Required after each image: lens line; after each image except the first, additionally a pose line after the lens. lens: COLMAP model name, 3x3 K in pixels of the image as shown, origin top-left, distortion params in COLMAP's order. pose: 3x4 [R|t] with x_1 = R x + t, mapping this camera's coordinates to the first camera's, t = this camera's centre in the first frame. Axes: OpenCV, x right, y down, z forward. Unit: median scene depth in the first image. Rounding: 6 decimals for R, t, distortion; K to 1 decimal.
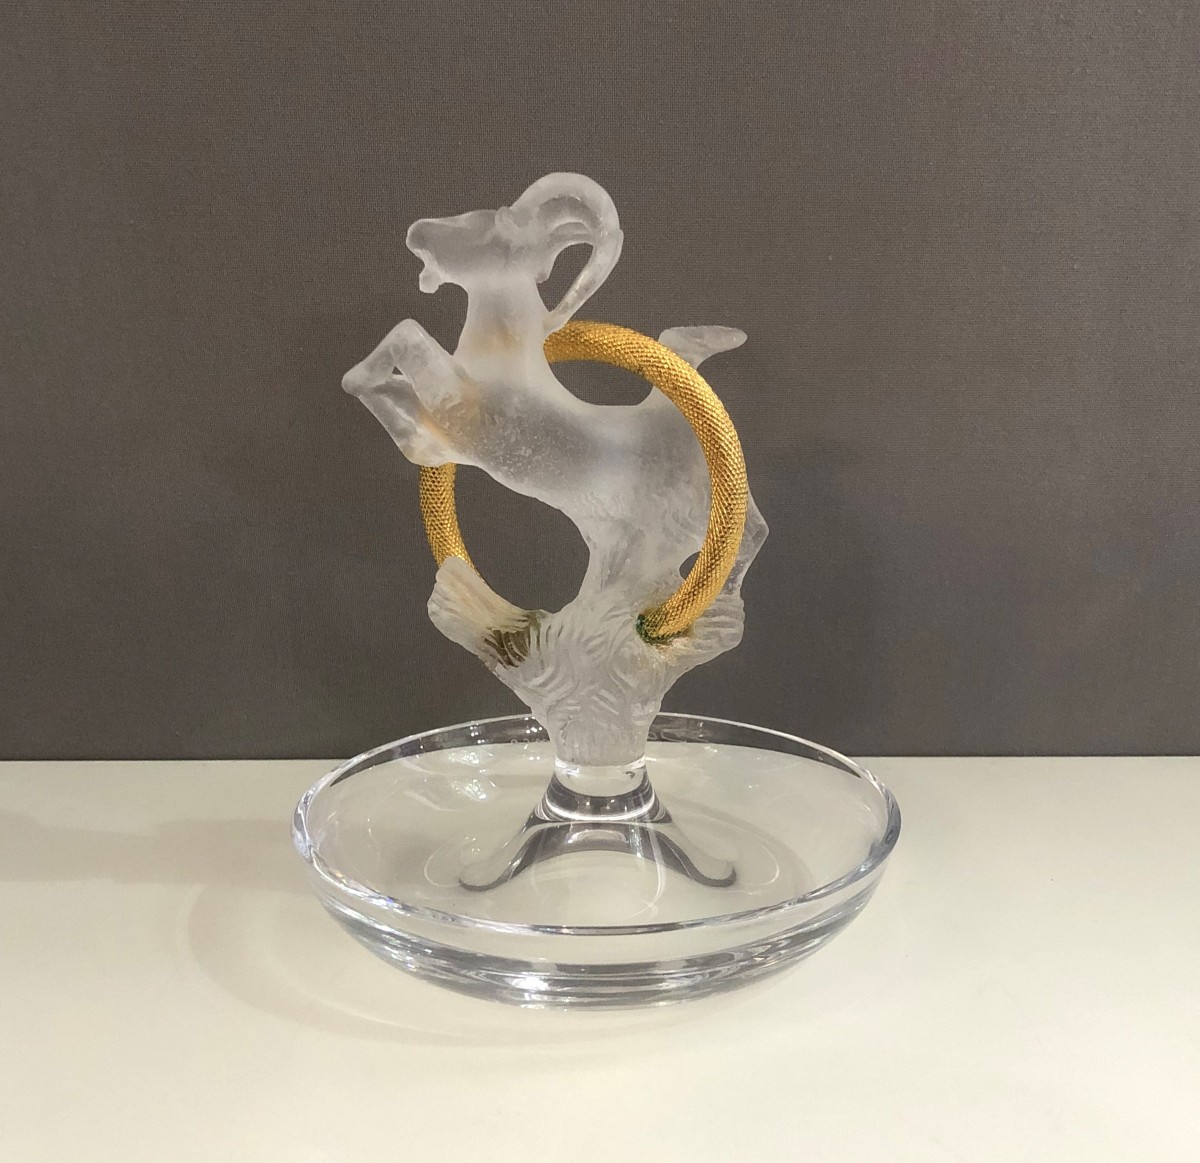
lens RADIAL K [[1337.7, 0, 611.6], [0, 1337.7, 590.5], [0, 0, 1]] dist [0.071673, 0.000000]
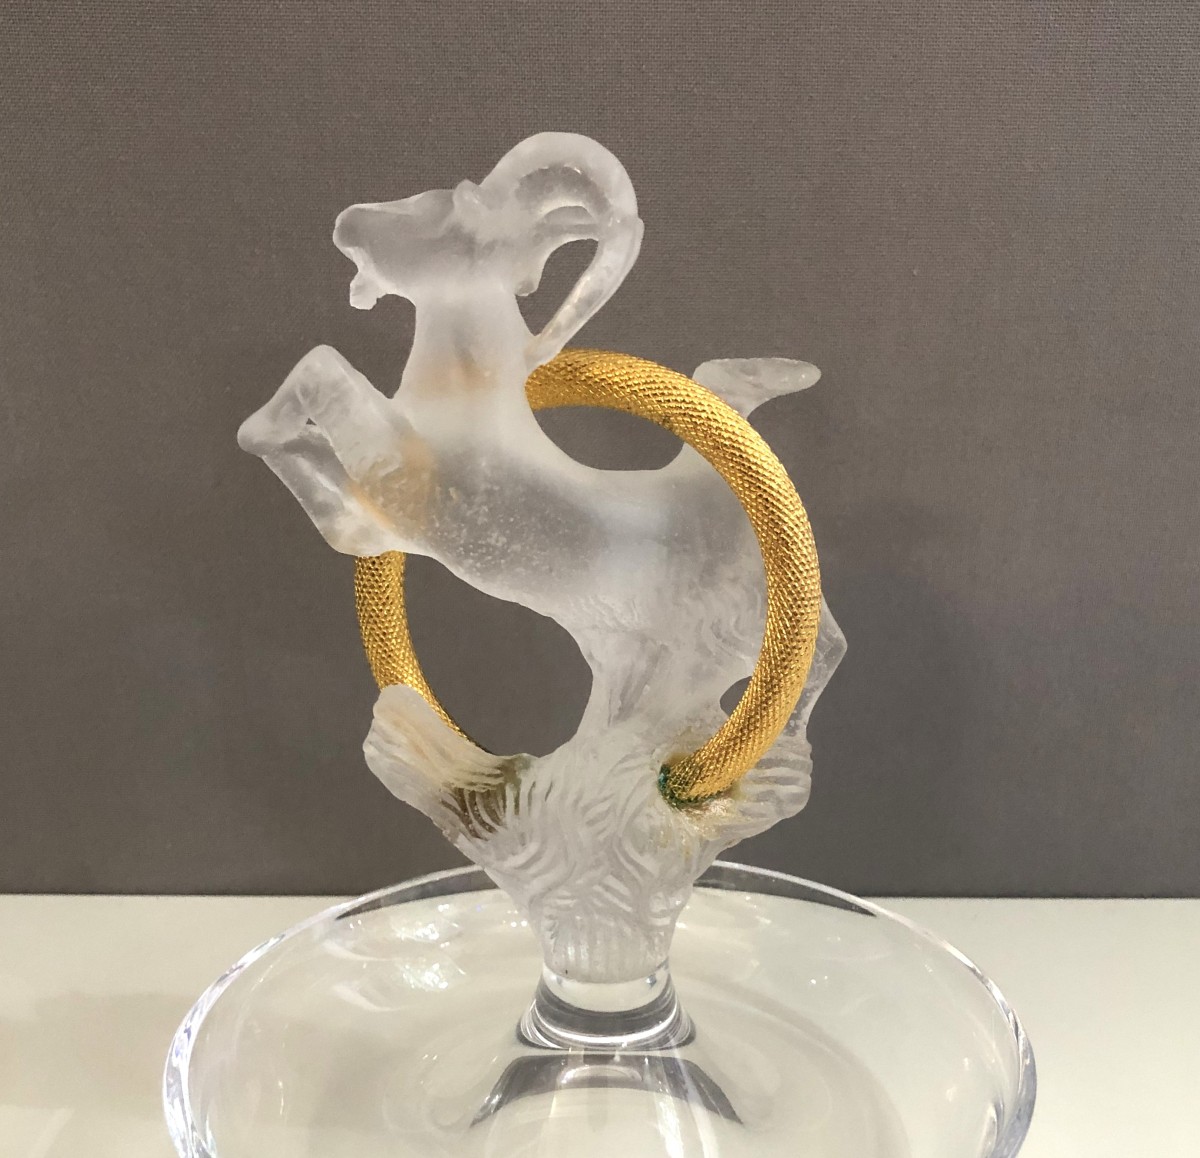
lens RADIAL K [[1337.7, 0, 591.7], [0, 1337.7, 577.2], [0, 0, 1]] dist [0.071673, 0.000000]
pose [[0.999436, 0.008349, -0.032539, 0.005852], [-0.009492, 0.999337, -0.035139, -0.058326], [0.032224, 0.035428, 0.998853, 0.307736]]
